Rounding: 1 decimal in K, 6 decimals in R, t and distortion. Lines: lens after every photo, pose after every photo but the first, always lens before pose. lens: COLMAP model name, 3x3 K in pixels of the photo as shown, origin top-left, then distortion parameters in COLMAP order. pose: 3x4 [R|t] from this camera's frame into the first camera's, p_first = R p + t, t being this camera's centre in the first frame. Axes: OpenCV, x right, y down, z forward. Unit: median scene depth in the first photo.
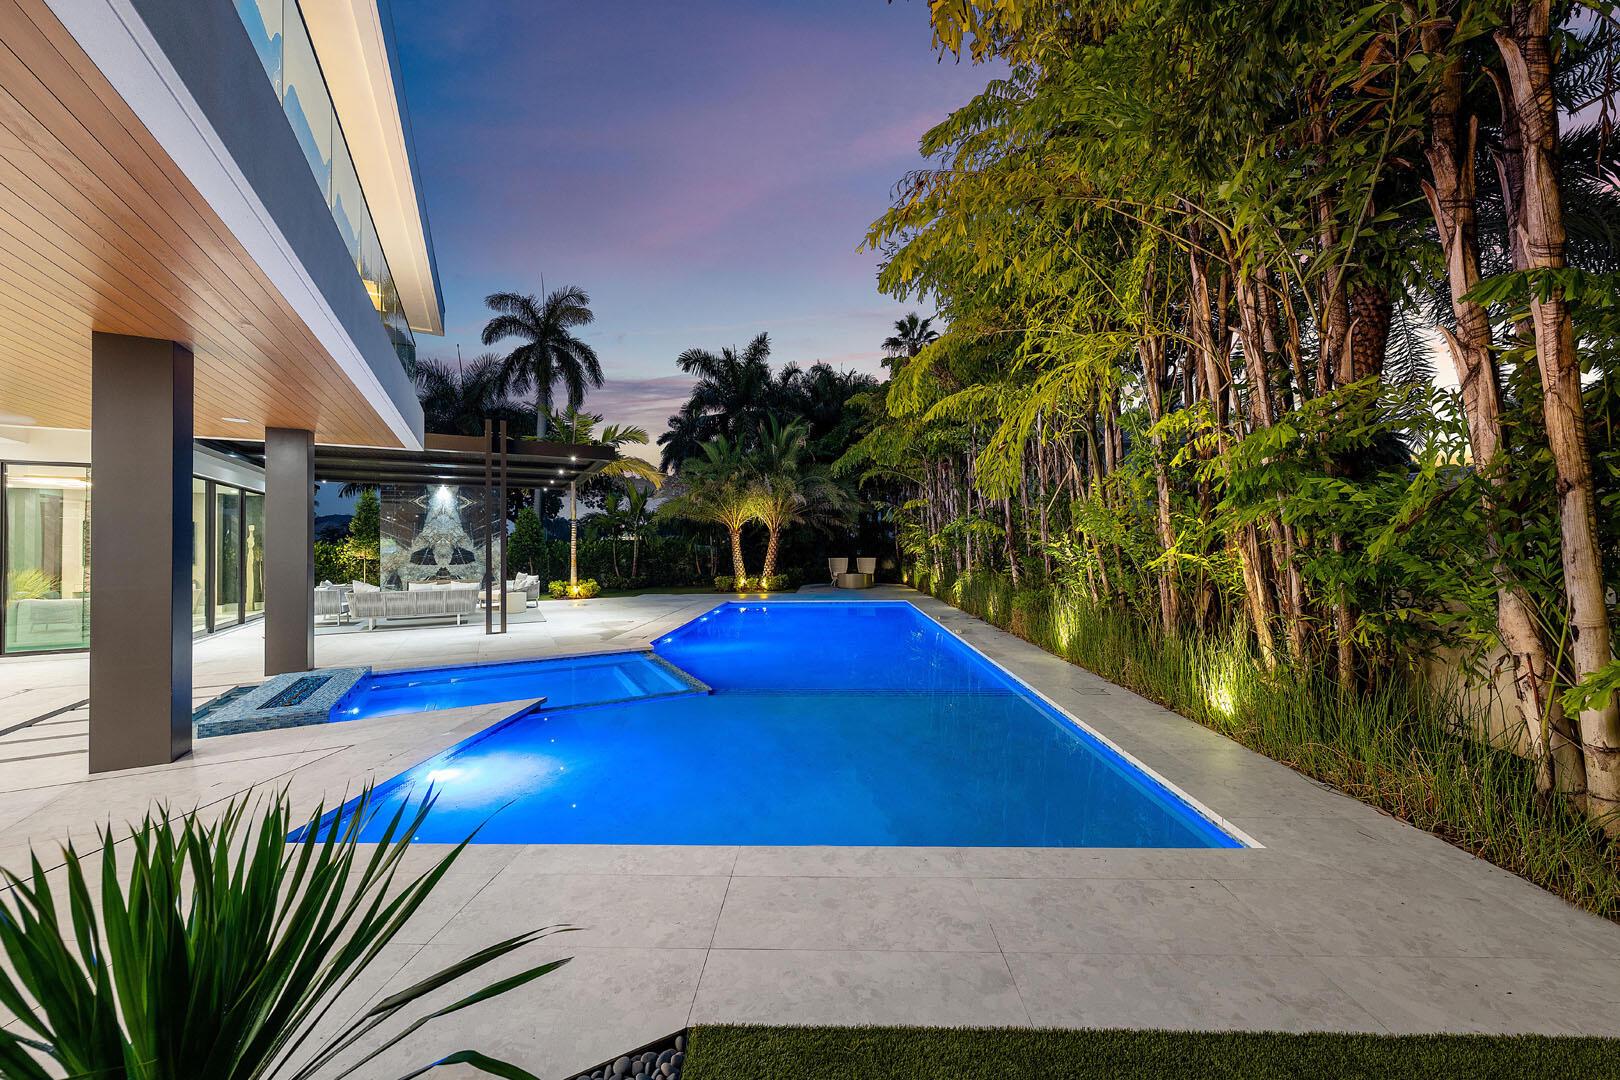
lens RADIAL K [[637.9, 0, 827.2], [0, 637.9, 532.3], [0, 0, 1]] dist [0.003059, -0.000927]
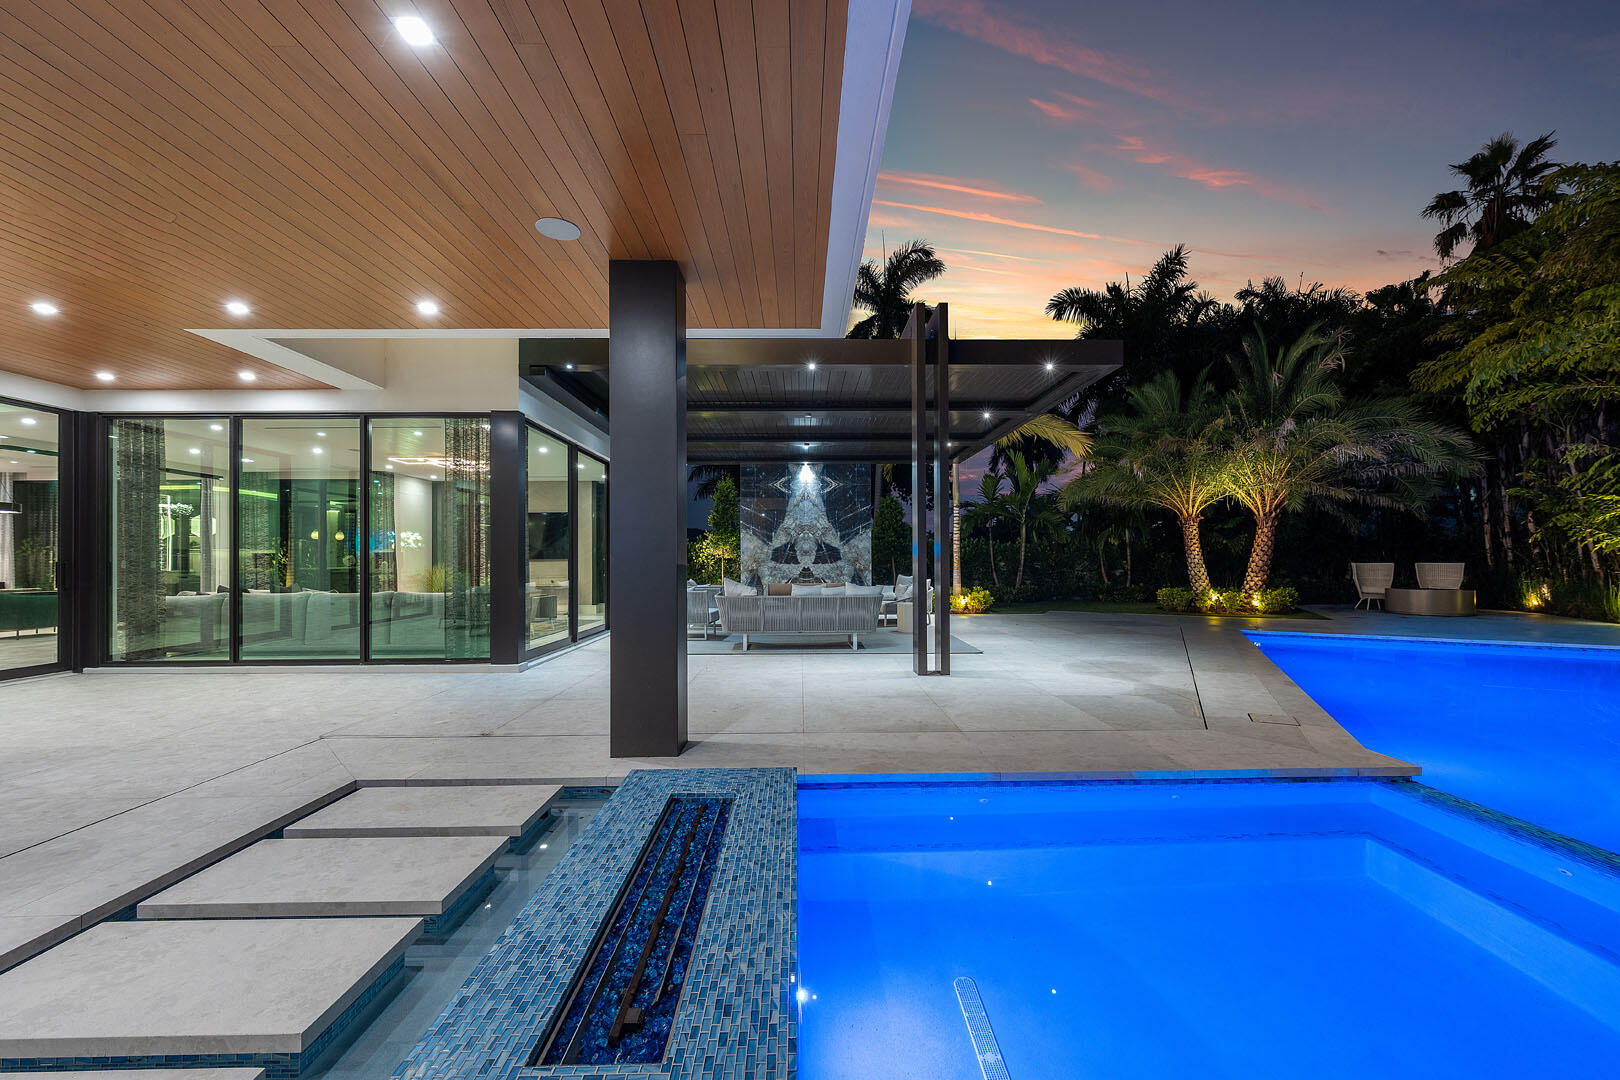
lens RADIAL K [[637.9, 0, 794.7], [0, 637.9, 554.4], [0, 0, 1]] dist [0.003059, -0.000927]
pose [[0.883260, -0.000179, -0.468884, -0.204558], [0.006974, 0.999894, 0.012756, 0.024245], [0.468832, -0.014536, 0.883168, 0.247521]]
